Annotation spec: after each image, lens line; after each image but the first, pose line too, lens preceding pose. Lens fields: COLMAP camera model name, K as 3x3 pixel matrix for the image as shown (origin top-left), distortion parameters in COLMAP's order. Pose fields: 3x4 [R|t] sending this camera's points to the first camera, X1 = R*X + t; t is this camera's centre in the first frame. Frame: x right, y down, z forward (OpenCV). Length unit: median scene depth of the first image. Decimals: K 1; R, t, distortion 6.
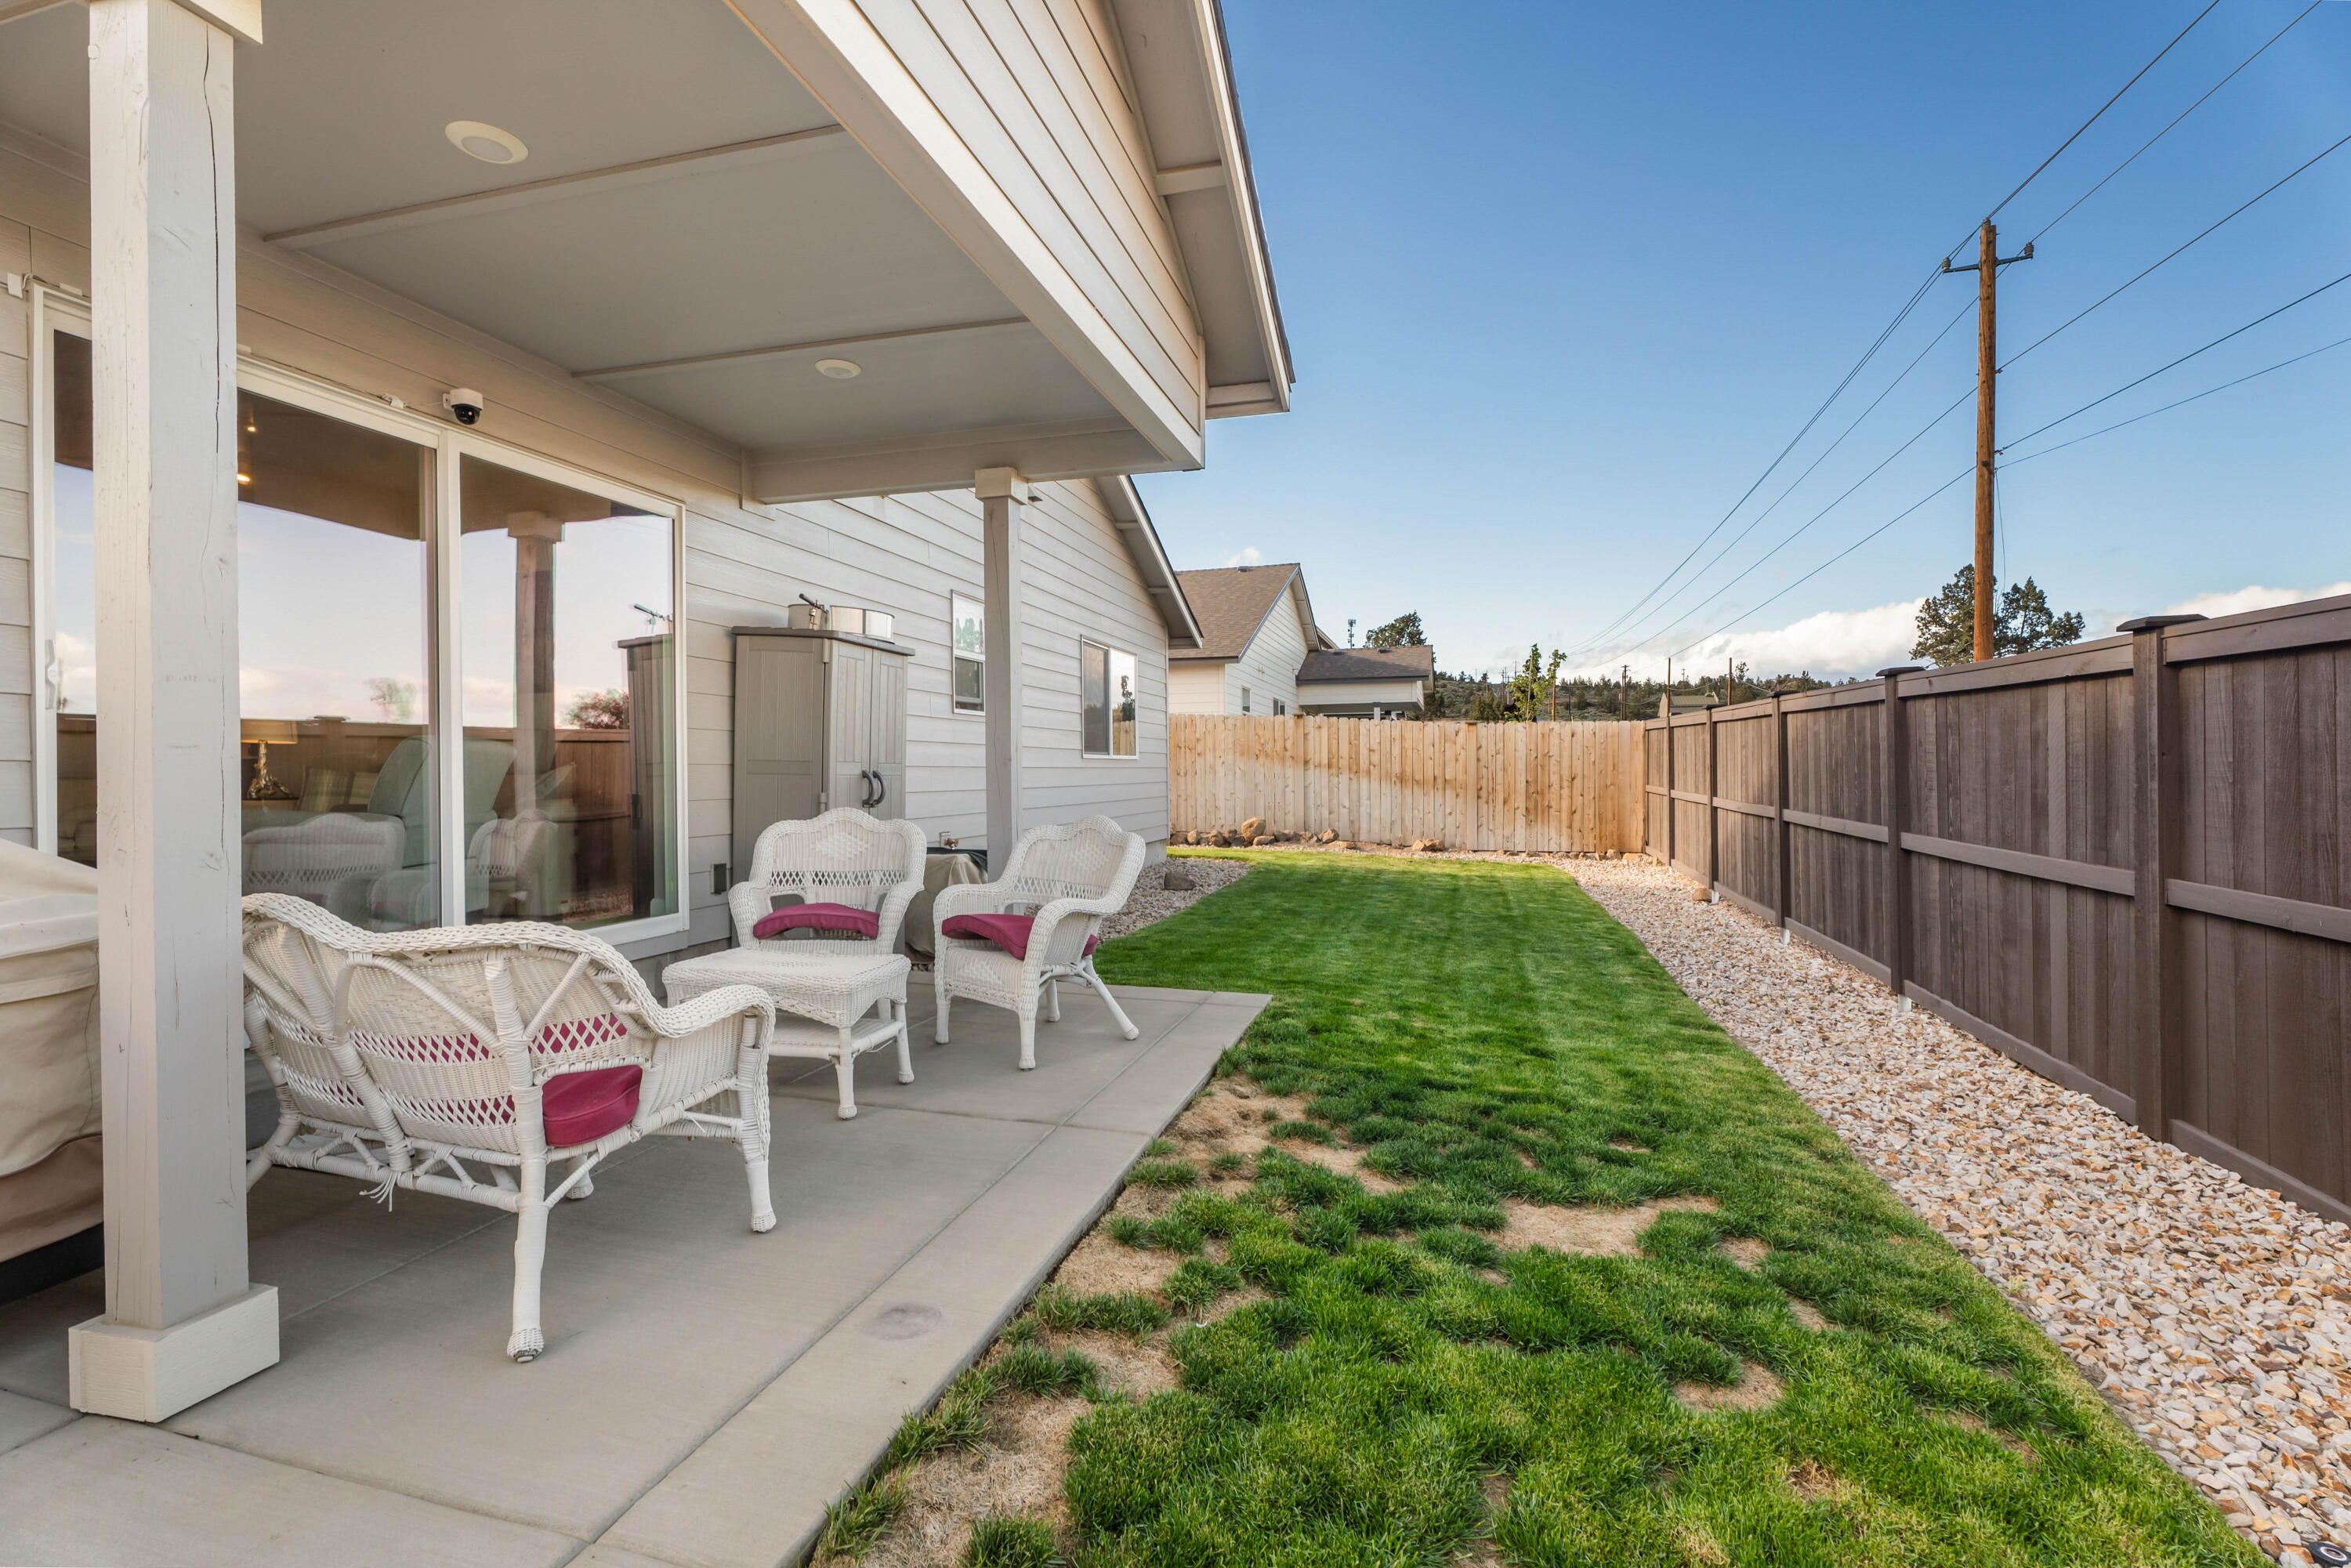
lens RADIAL K [[1050.0, 0, 1165.0], [0, 1050.0, 764.2], [0, 0, 1]] dist [0.005729, 0.000491]
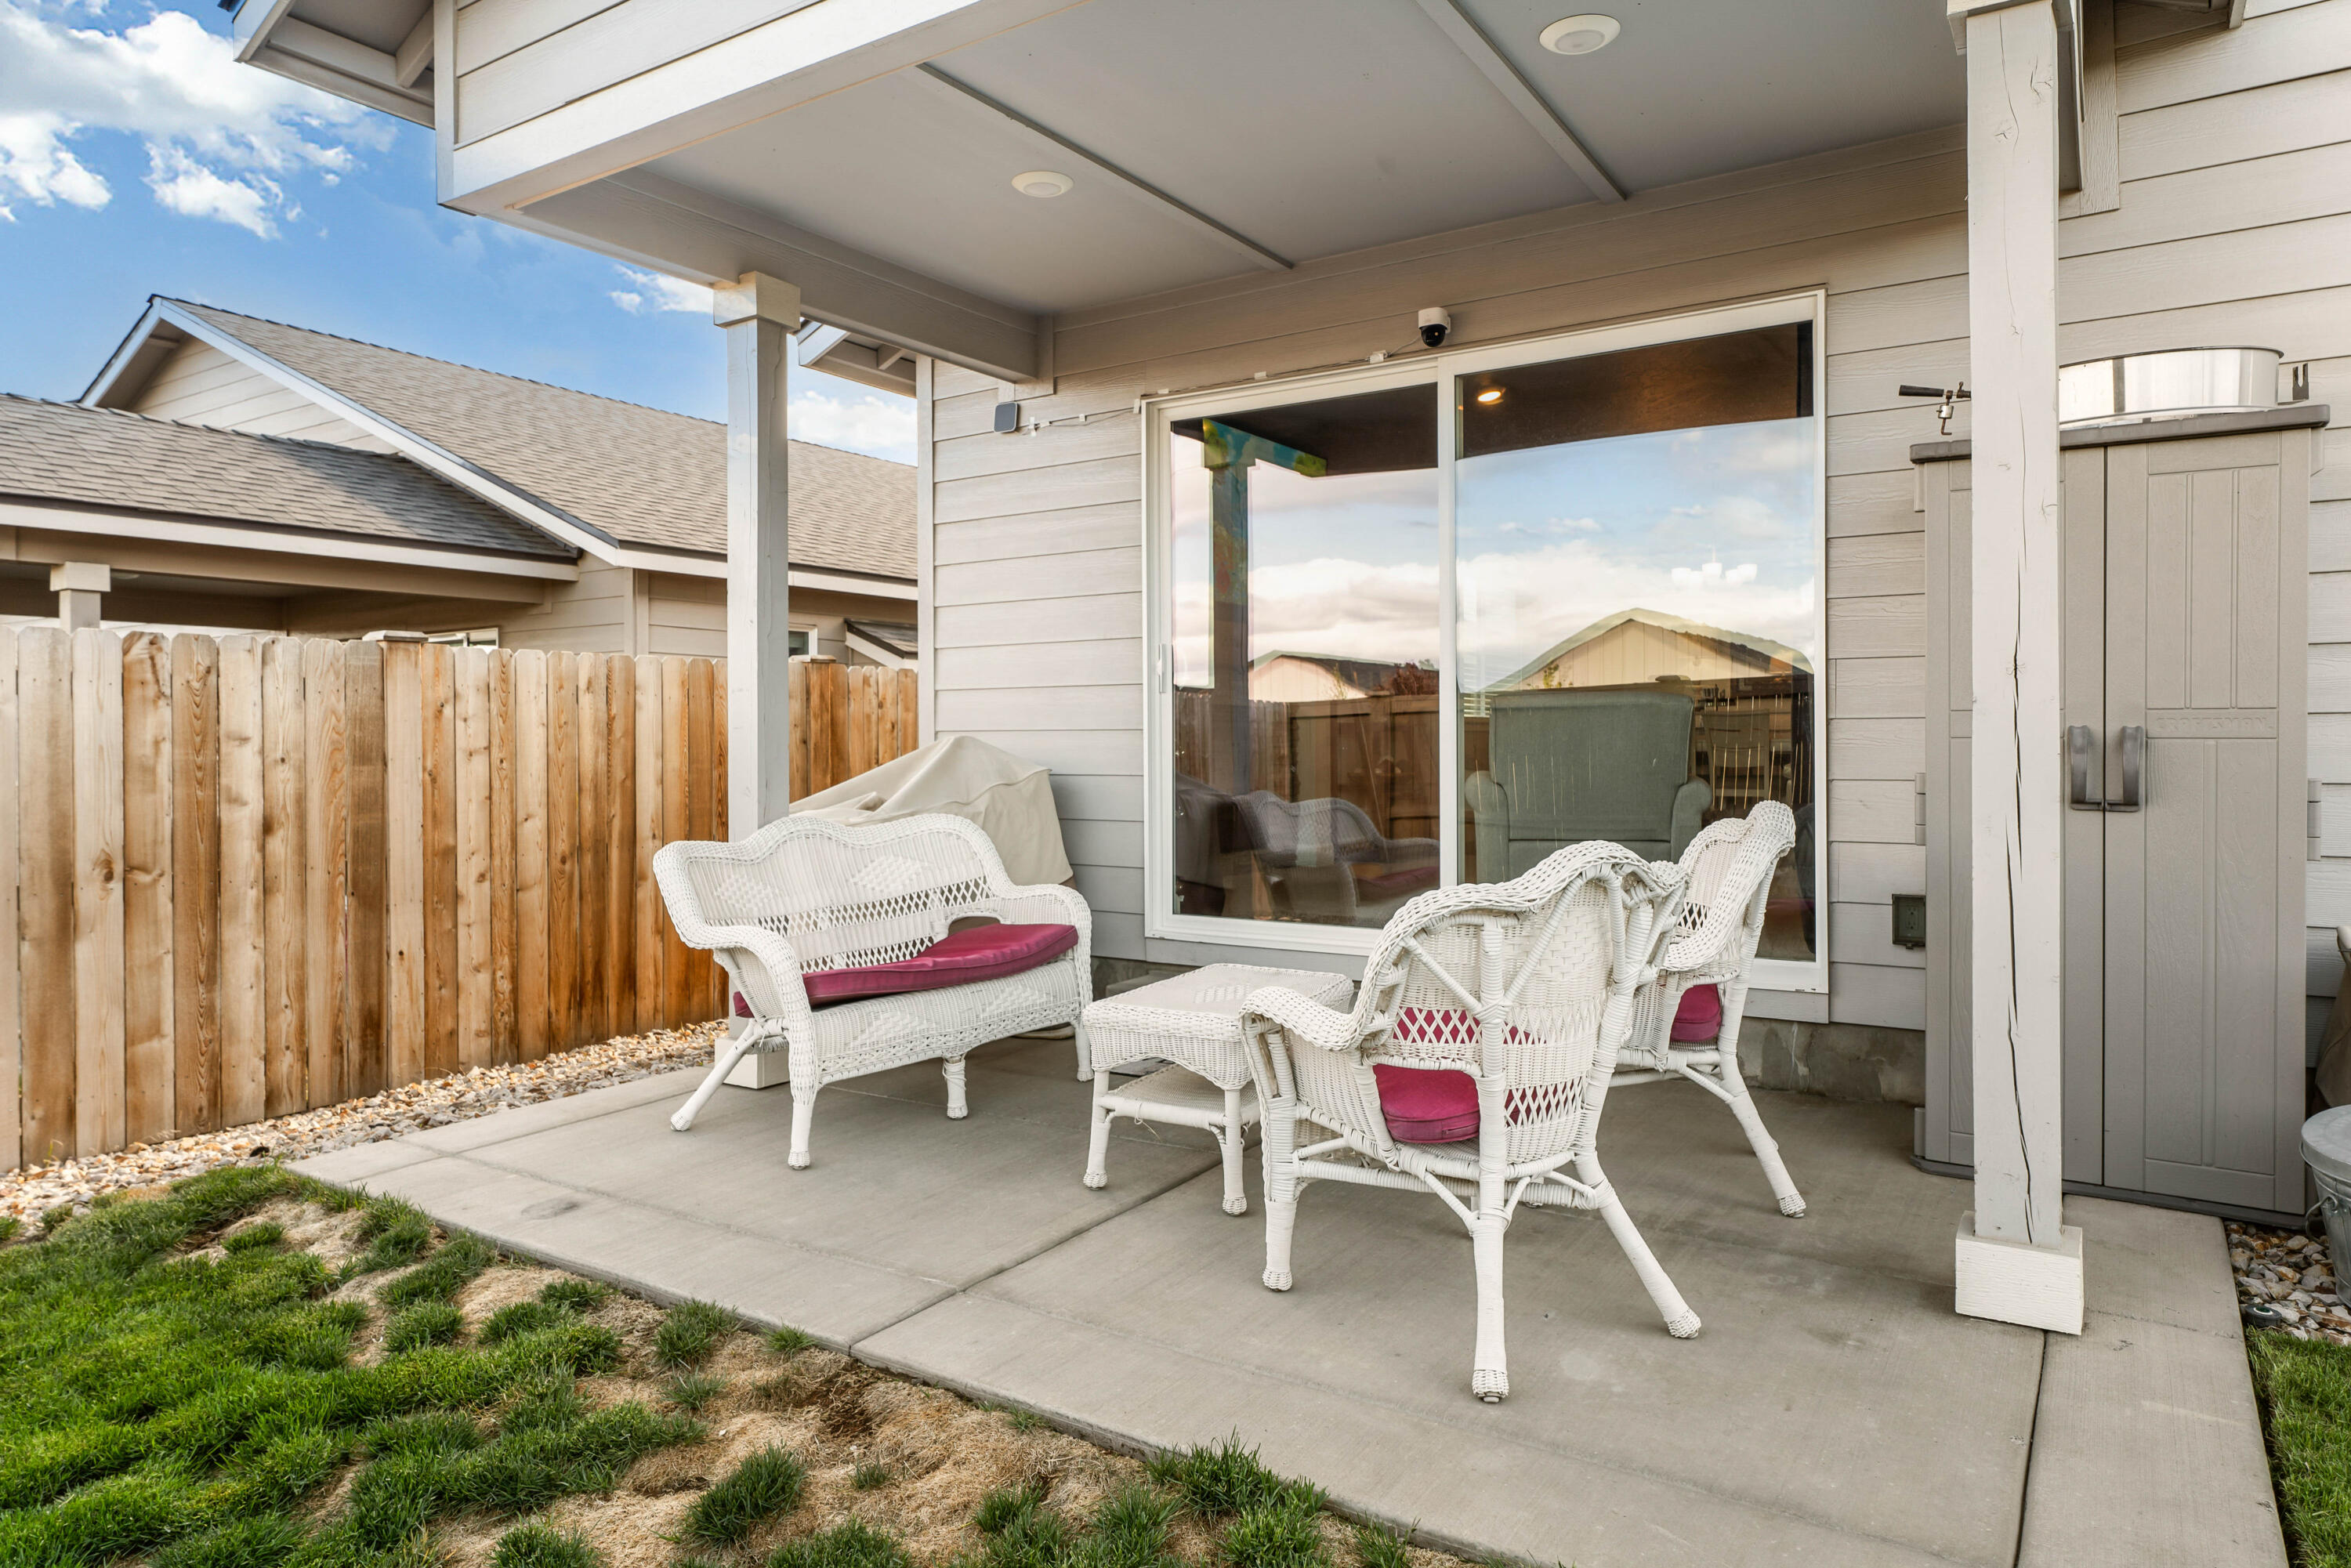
lens RADIAL K [[1449.4, 0, 1170.4], [0, 1449.4, 779.3], [0, 0, 1]] dist [-0.001407, 0.000338]
pose [[-0.296986, 0.002607, -0.954878, 0.670681], [-0.008291, 0.999952, 0.005308, 0.041834], [0.954846, 0.009493, -0.296950, 1.371269]]
